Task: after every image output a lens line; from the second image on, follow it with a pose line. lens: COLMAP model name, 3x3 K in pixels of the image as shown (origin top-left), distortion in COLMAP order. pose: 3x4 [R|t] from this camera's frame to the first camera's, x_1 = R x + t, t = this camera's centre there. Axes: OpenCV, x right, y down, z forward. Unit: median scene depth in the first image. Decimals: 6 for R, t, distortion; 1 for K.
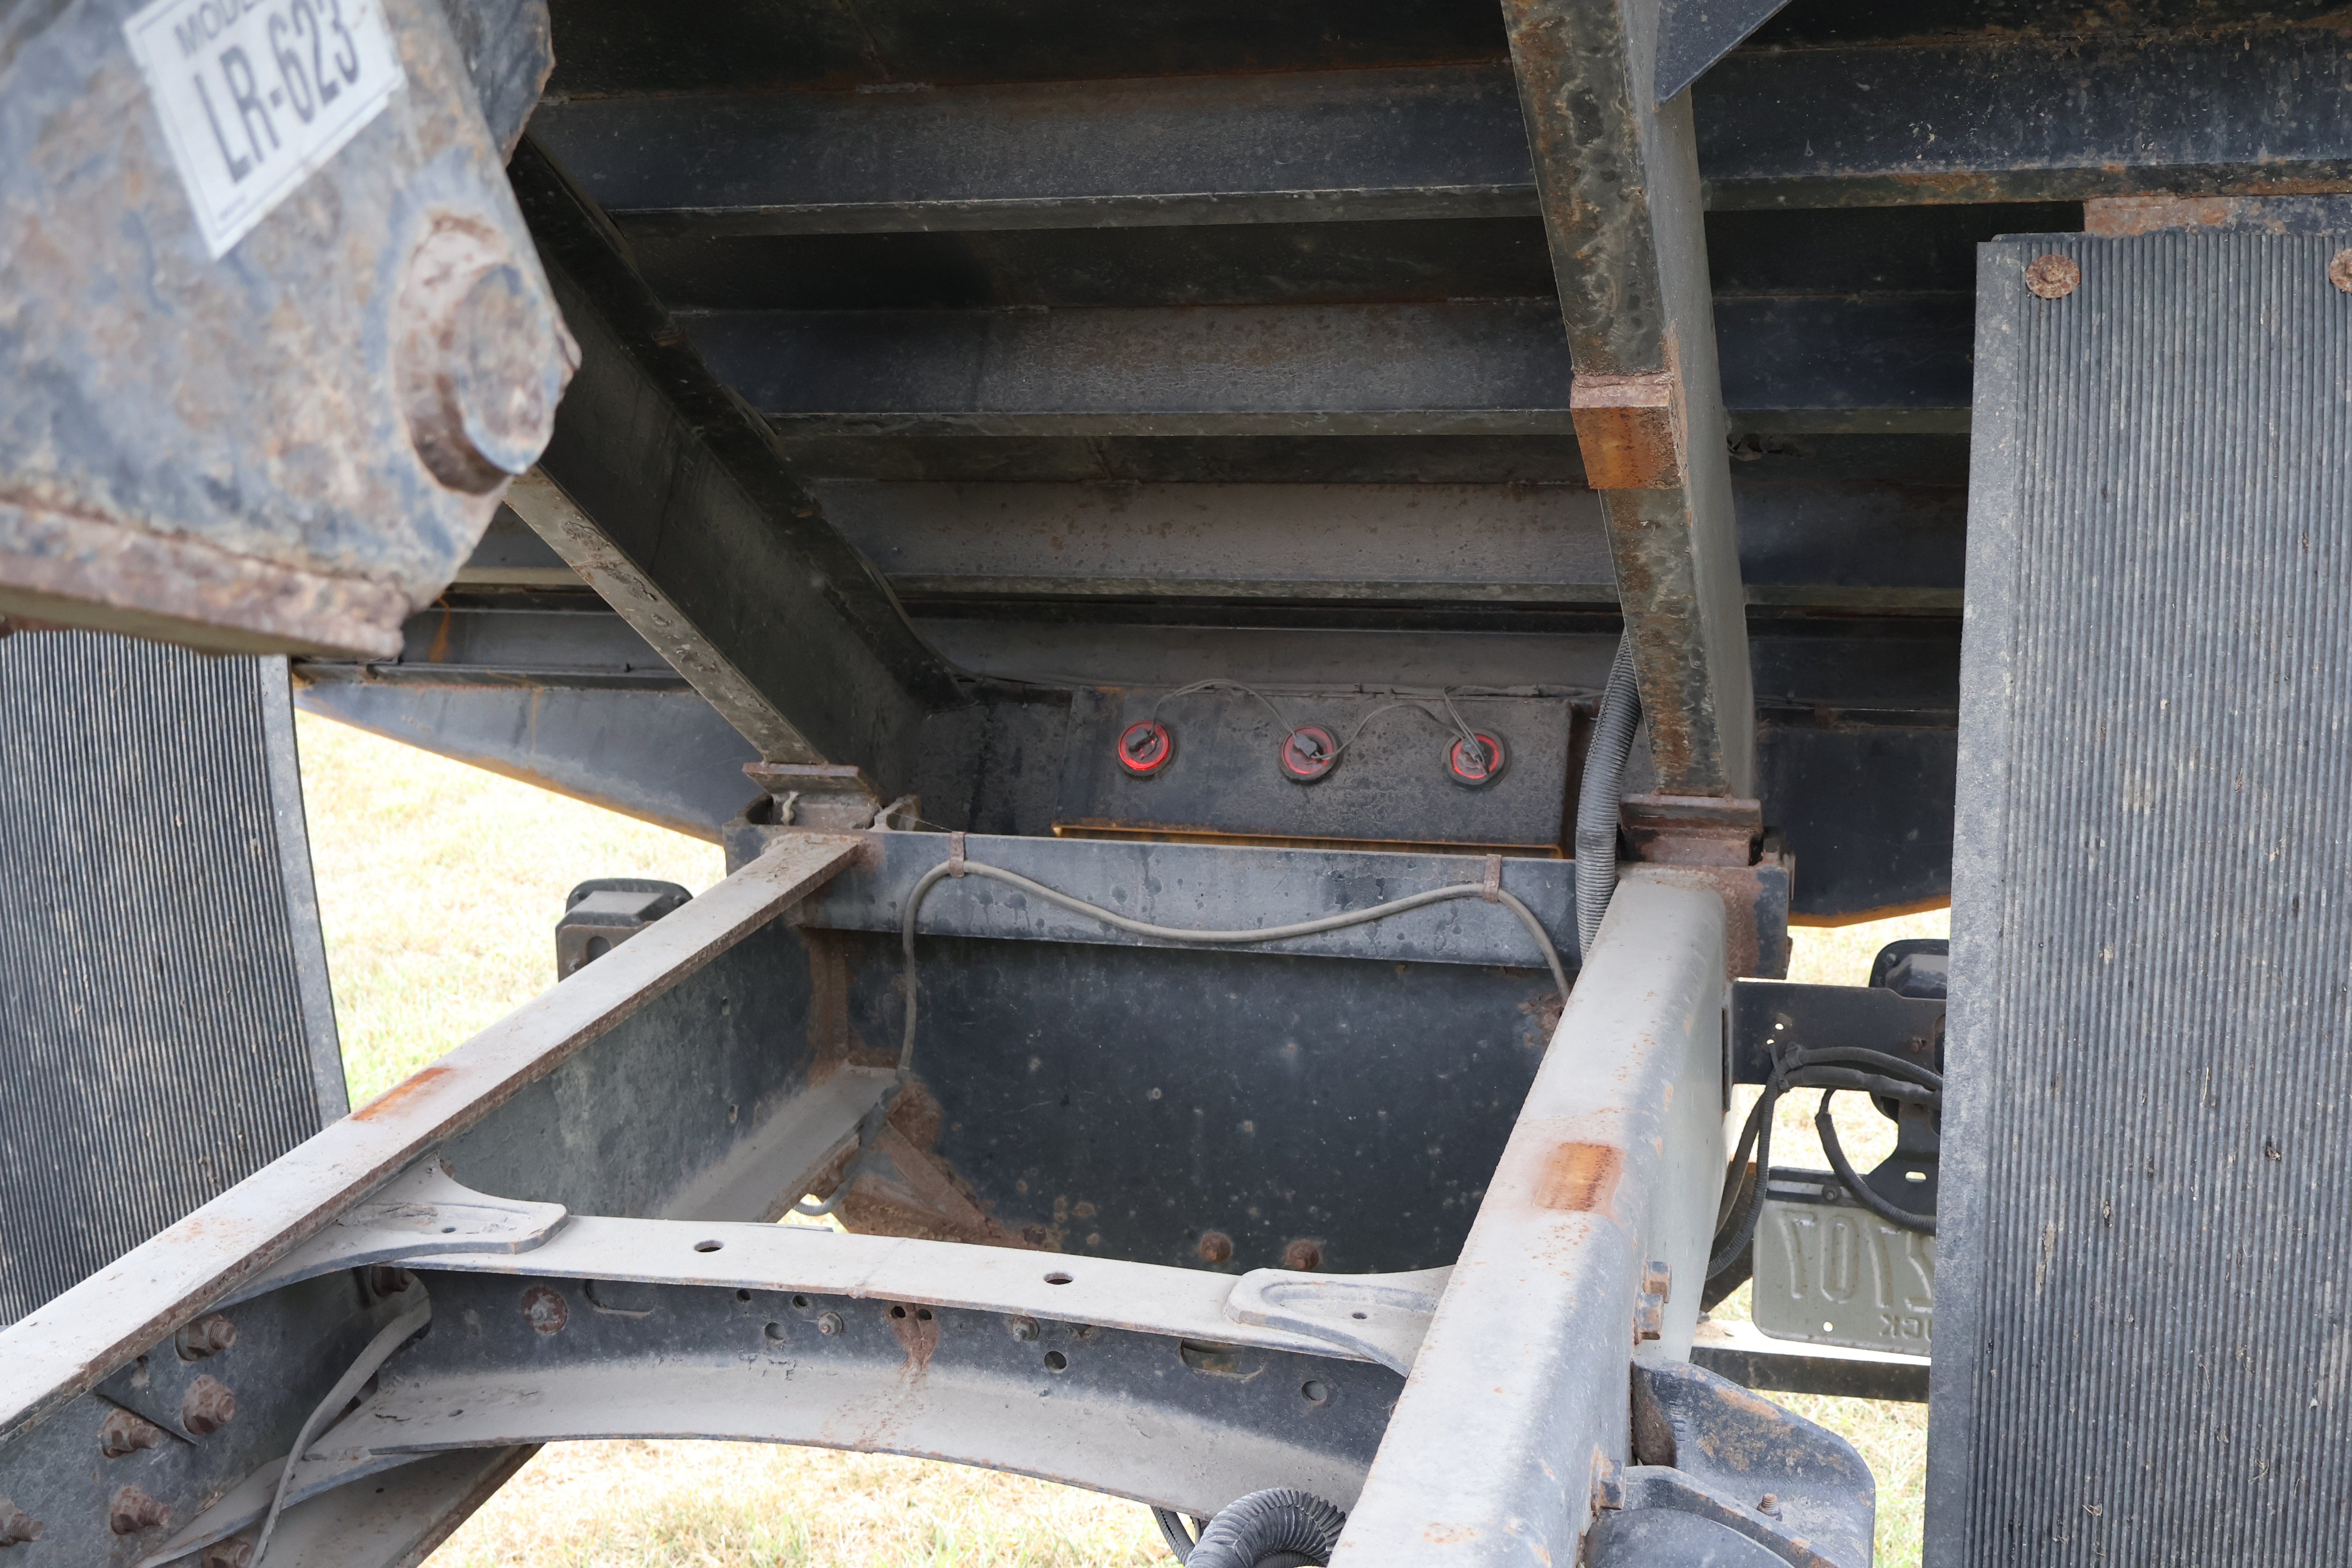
lens RADIAL K [[2606.8, 0, 1176.0], [0, 2606.8, 784.0], [0, 0, 1]] dist [0.001564, 0.000551]
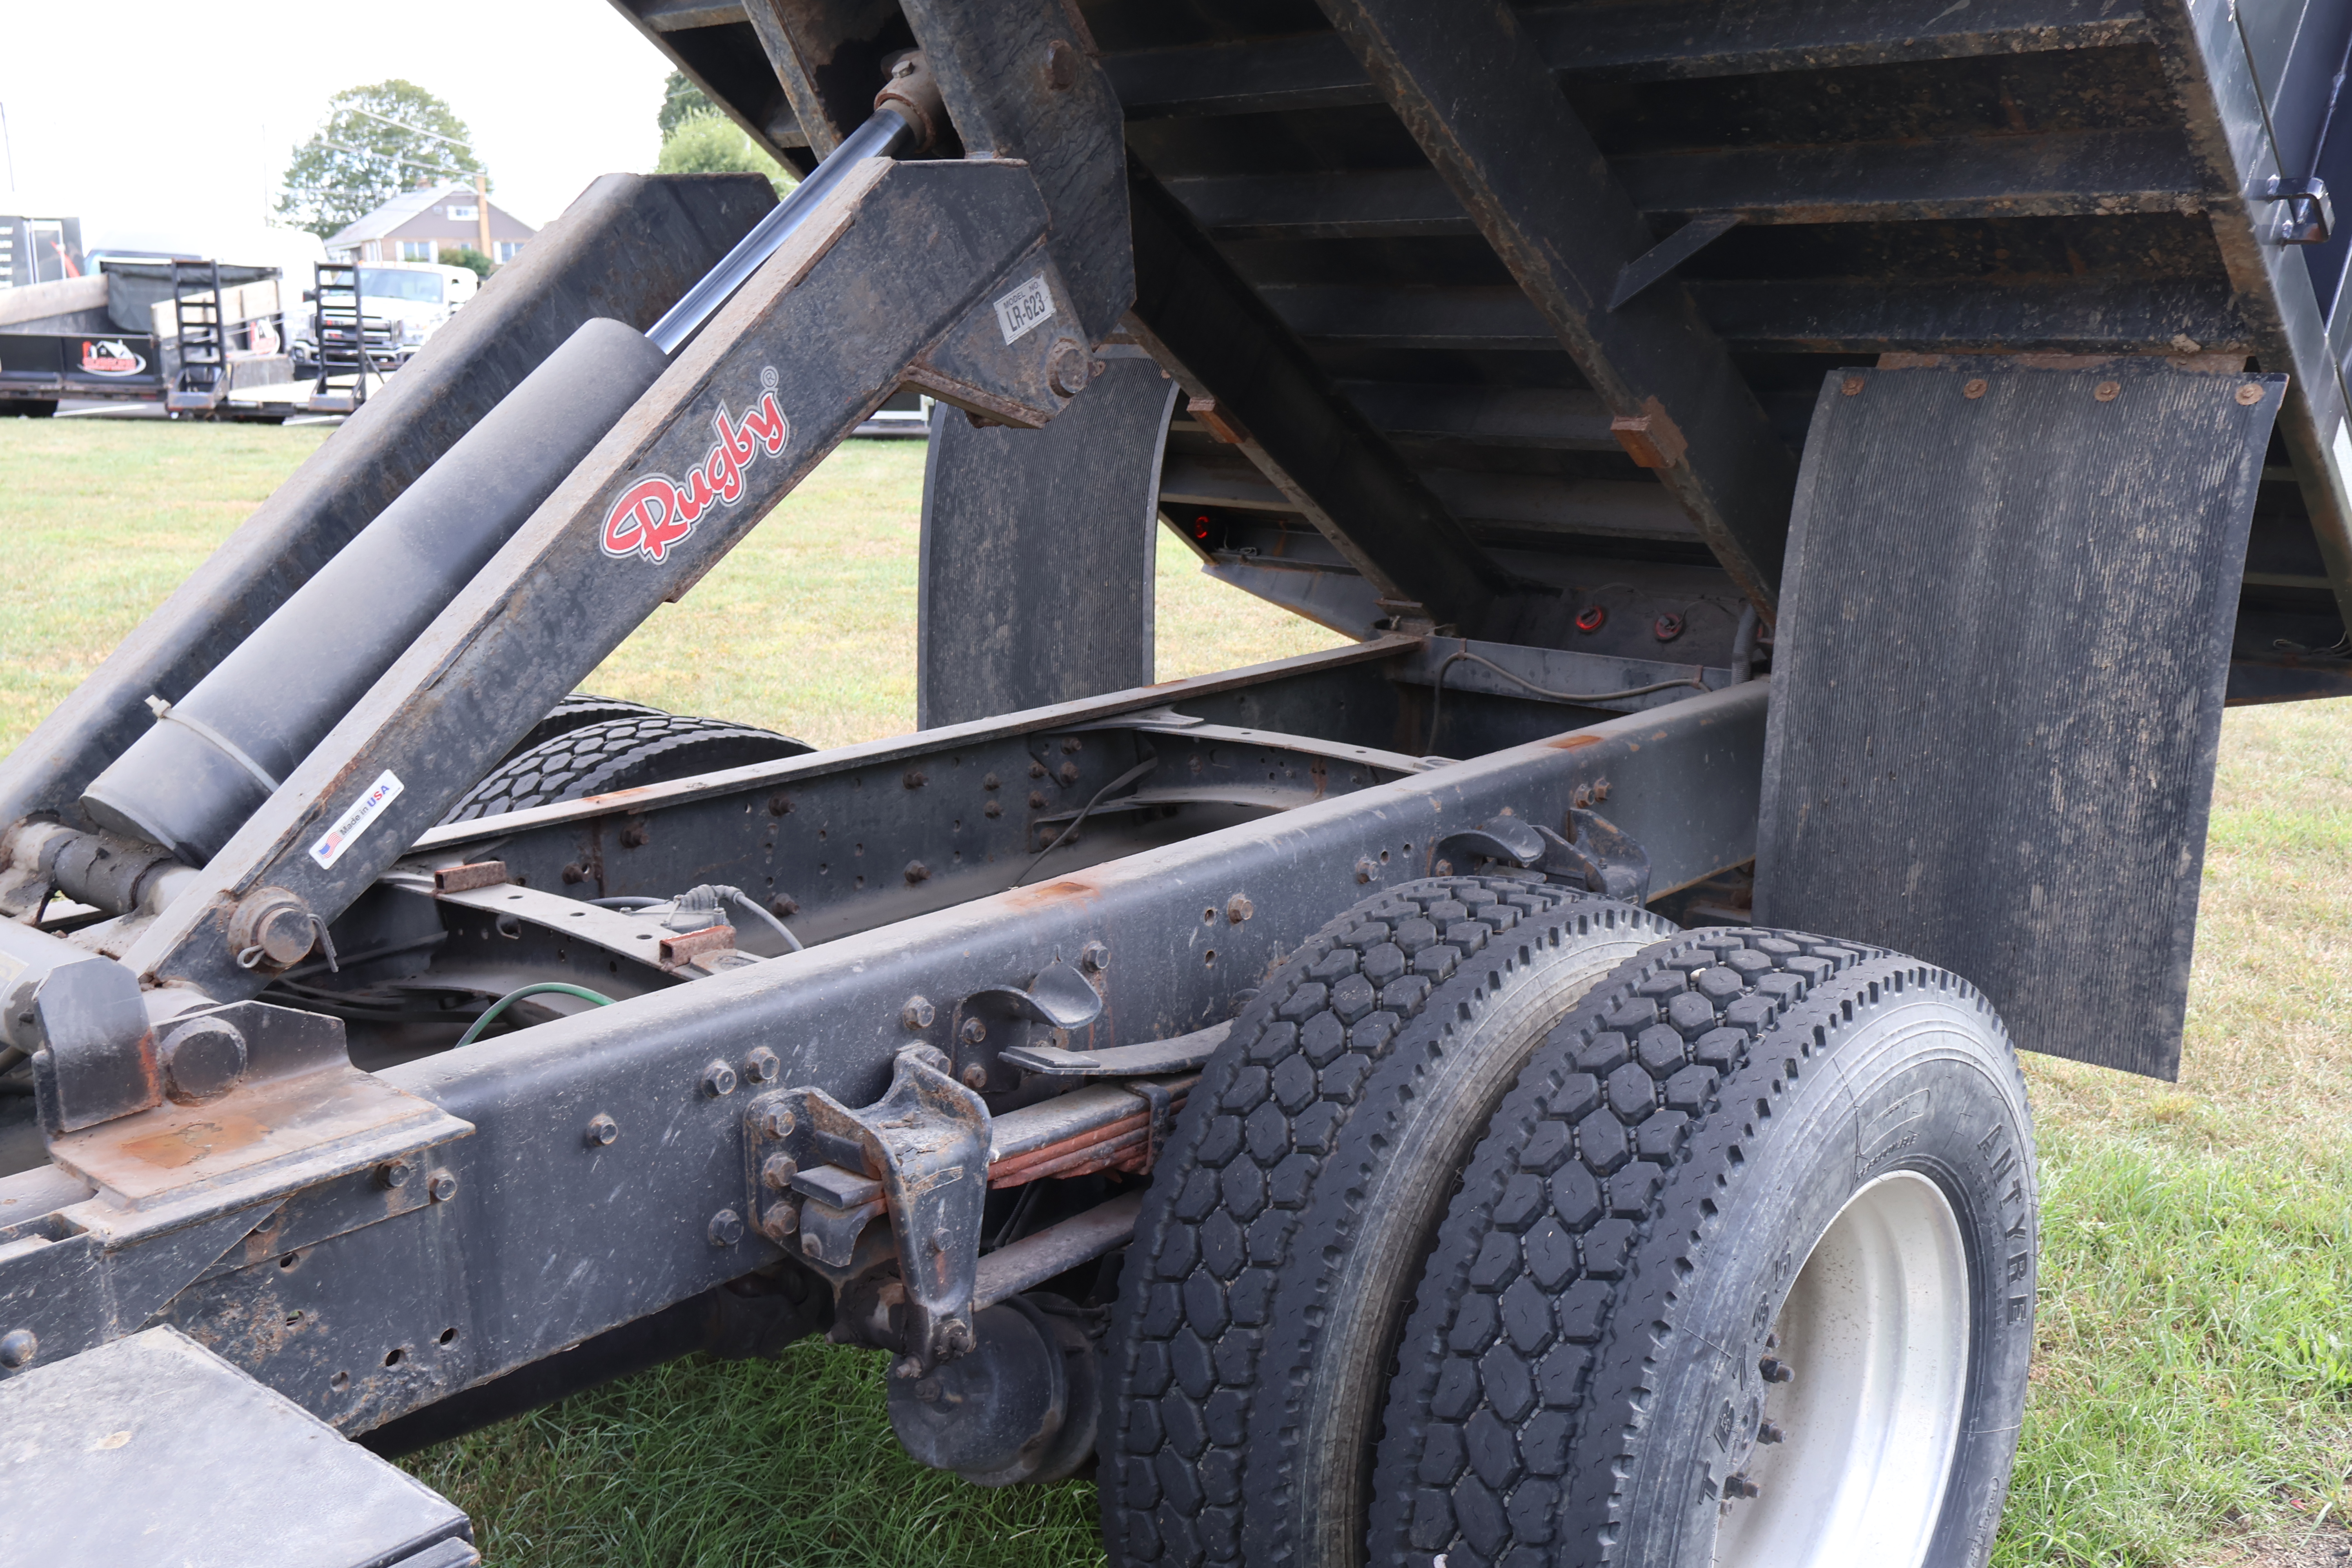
lens RADIAL K [[2262.5, 0, 1176.0], [0, 2262.5, 784.0], [0, 0, 1]] dist [-0.010301, -0.008512]
pose [[0.902219, 0.115906, -0.415411, 0.690739], [-0.122870, 0.992372, 0.010029, 0.210965], [0.413404, 0.041994, 0.909579, -1.064052]]
